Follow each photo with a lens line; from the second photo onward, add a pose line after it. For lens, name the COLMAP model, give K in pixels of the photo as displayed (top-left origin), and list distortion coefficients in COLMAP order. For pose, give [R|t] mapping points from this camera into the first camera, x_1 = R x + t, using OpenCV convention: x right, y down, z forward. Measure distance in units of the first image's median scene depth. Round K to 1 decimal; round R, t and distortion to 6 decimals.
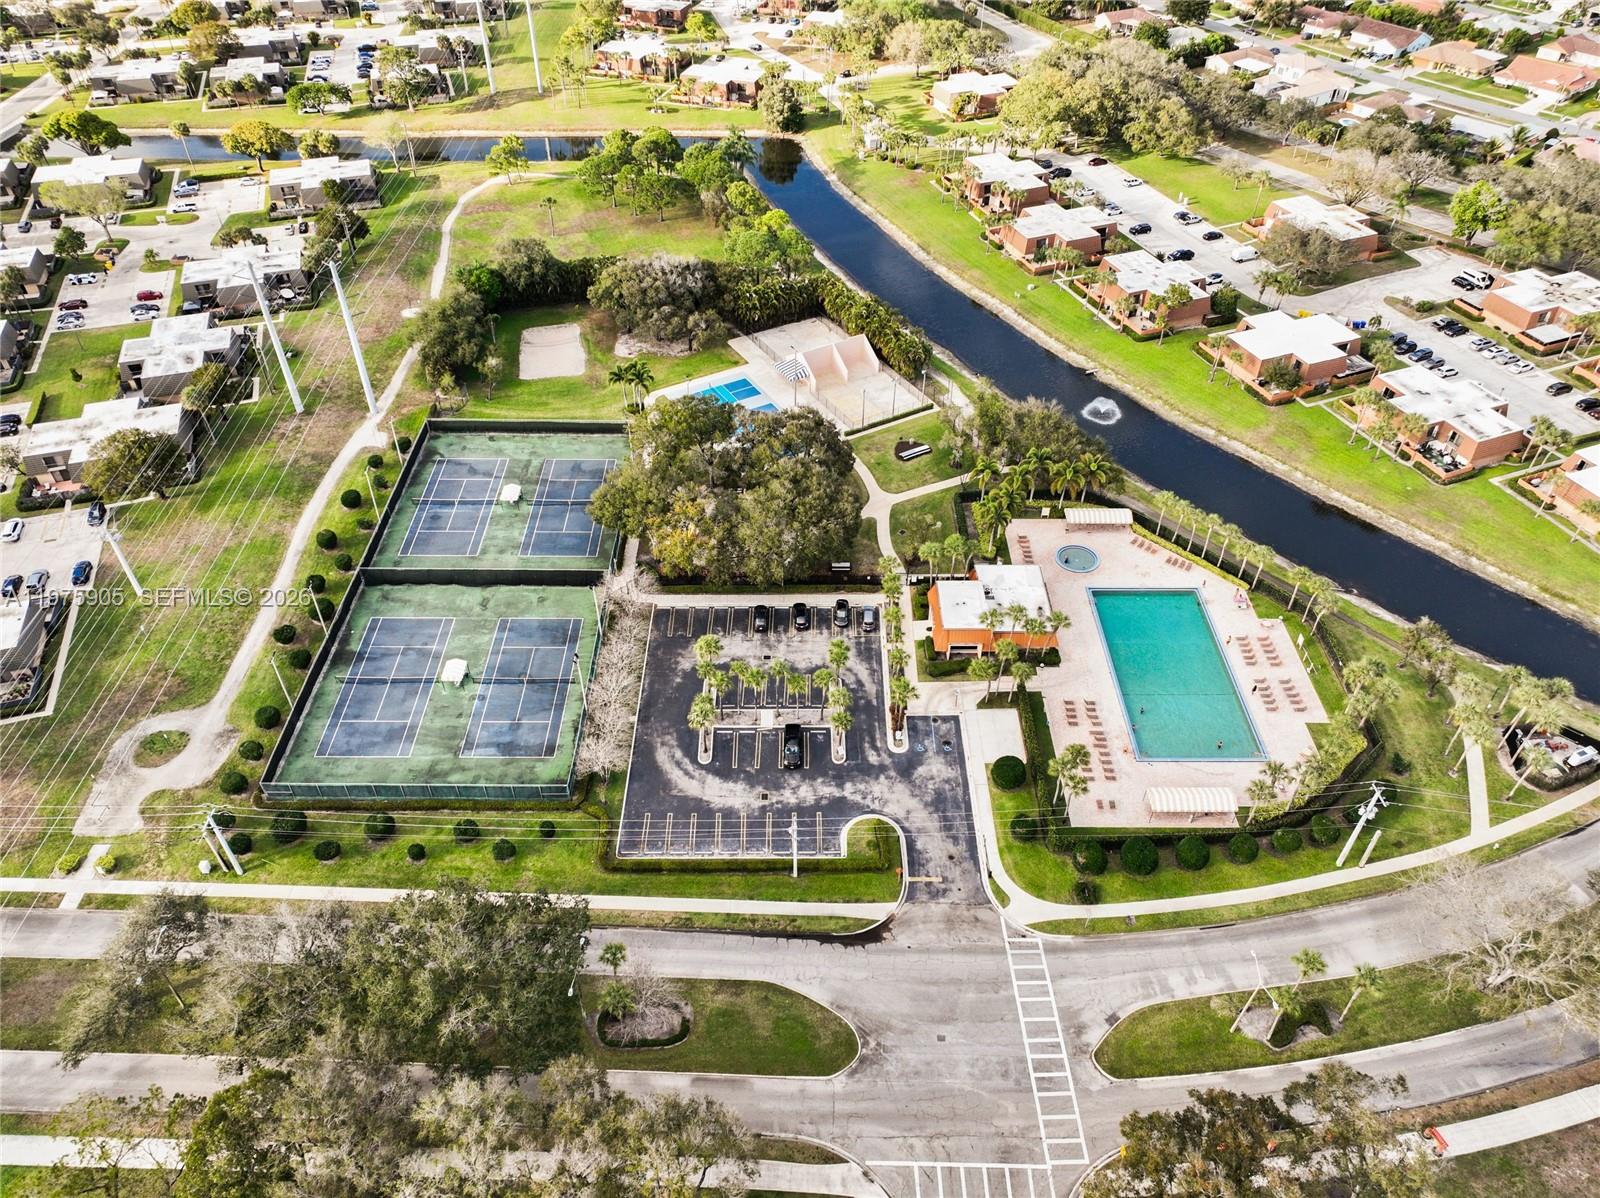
lens RADIAL K [[1138.8, 0, 800.0], [0, 1138.8, 599.0], [0, 0, 1]] dist [0.003493, 0.003960]
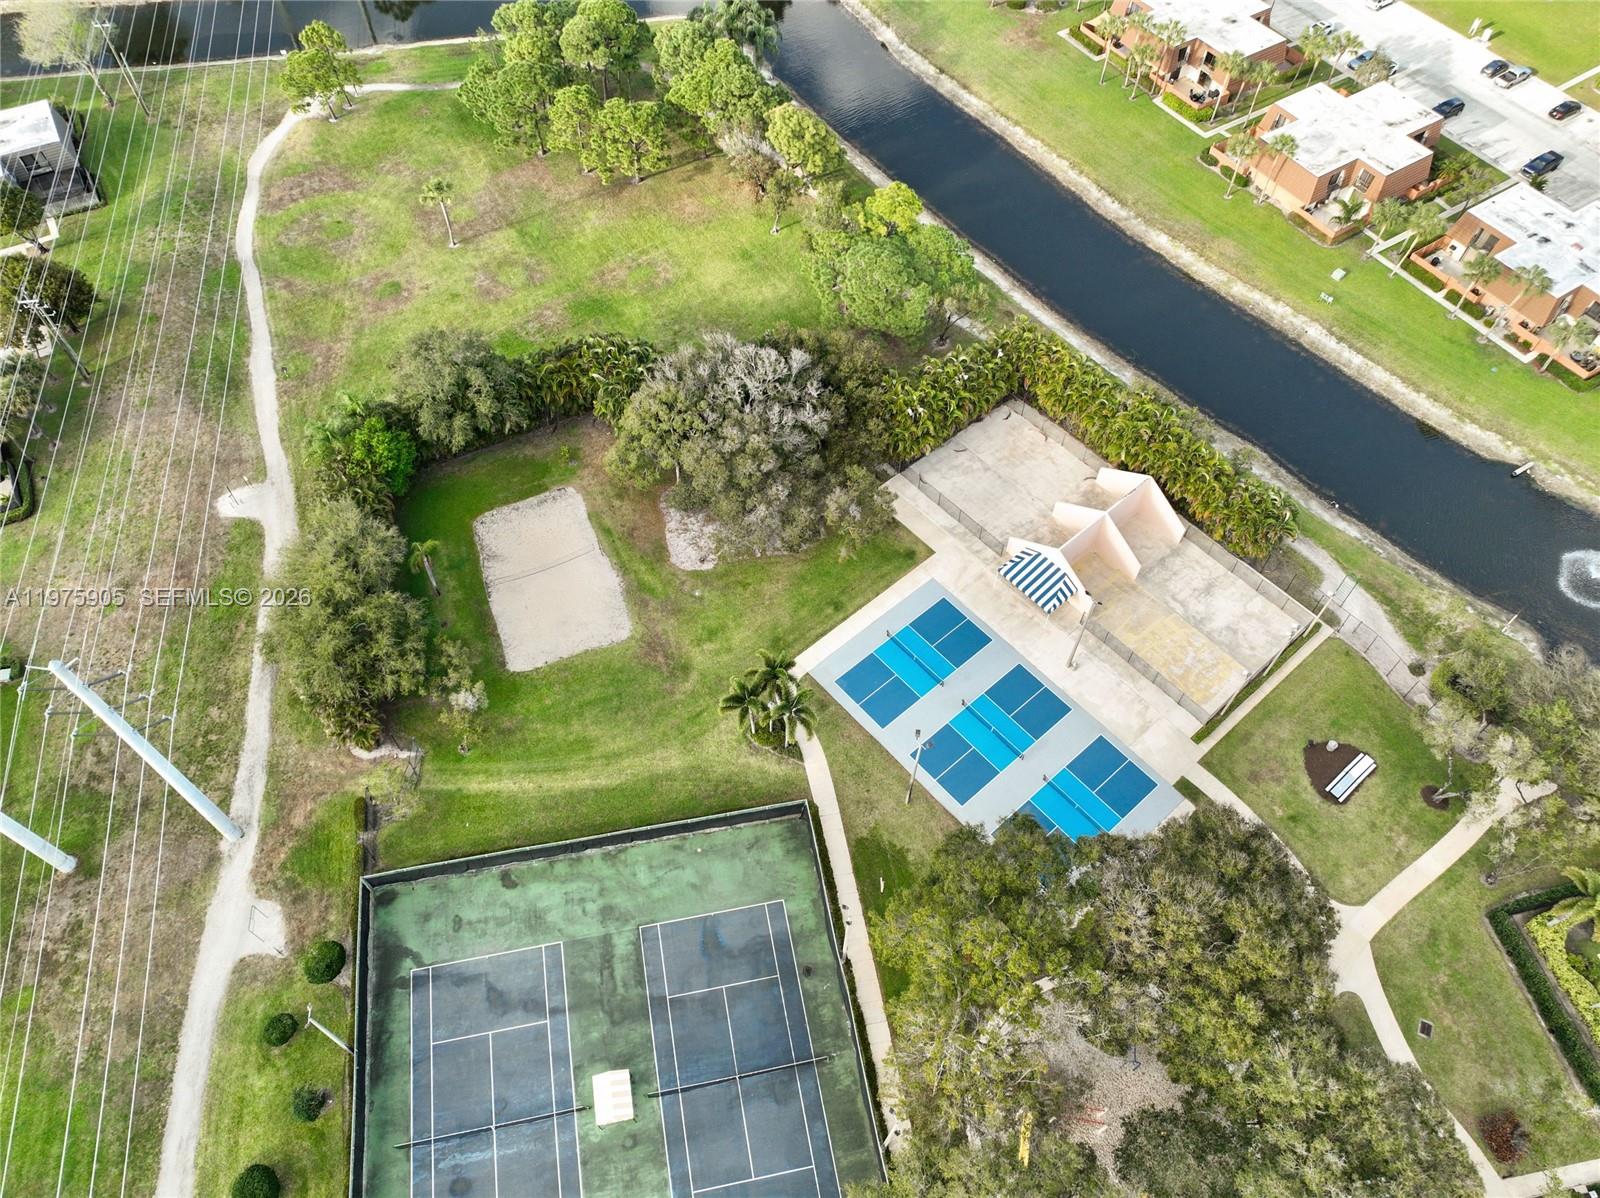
lens RADIAL K [[1138.8, 0, 800.0], [0, 1138.8, 599.0], [0, 0, 1]] dist [0.003493, 0.003960]
pose [[0.982419, -0.153862, 0.105738, -0.170039], [0.123391, 0.960163, 0.250723, -0.335880], [-0.140102, -0.233268, 0.962267, 0.512157]]
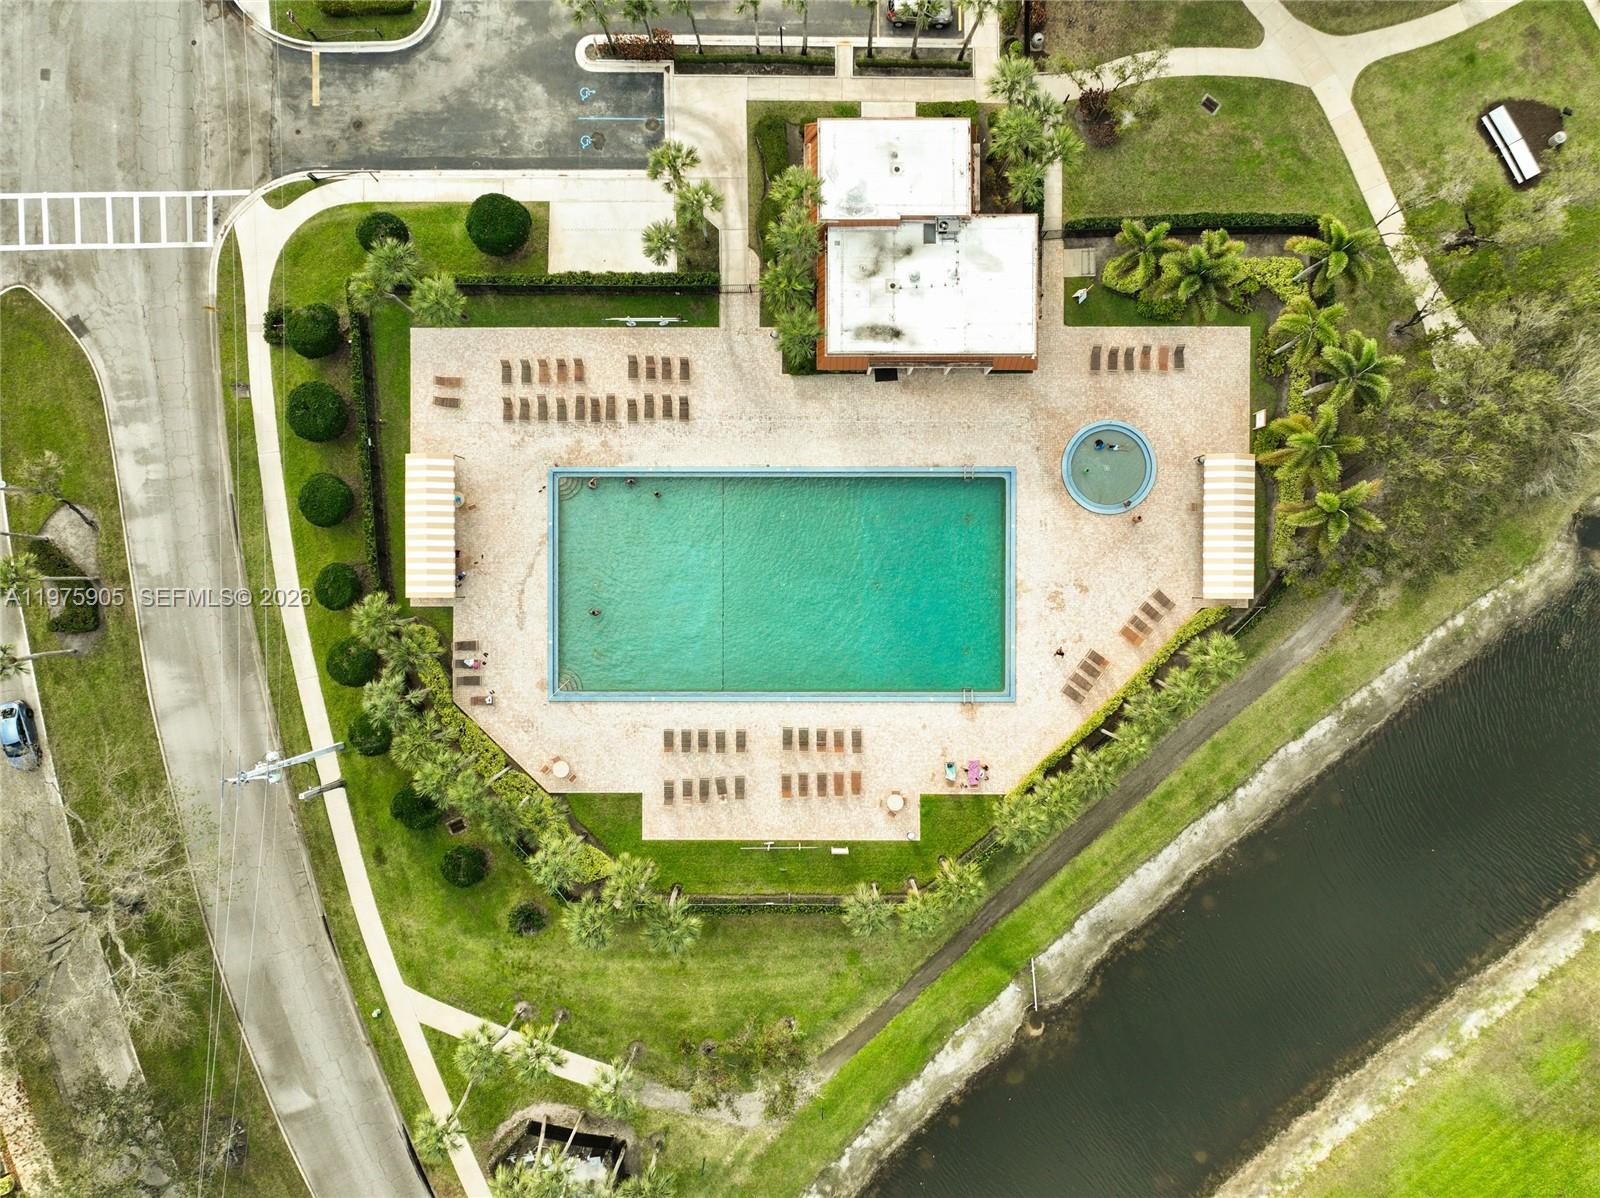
lens RADIAL K [[1138.8, 0, 800.0], [0, 1138.8, 599.0], [0, 0, 1]] dist [0.003493, 0.003960]
pose [[-0.006434, 0.999915, 0.011383, 0.240701], [-0.654395, -0.012817, 0.756044, -0.252984], [0.756125, -0.002584, 0.654422, 0.489648]]
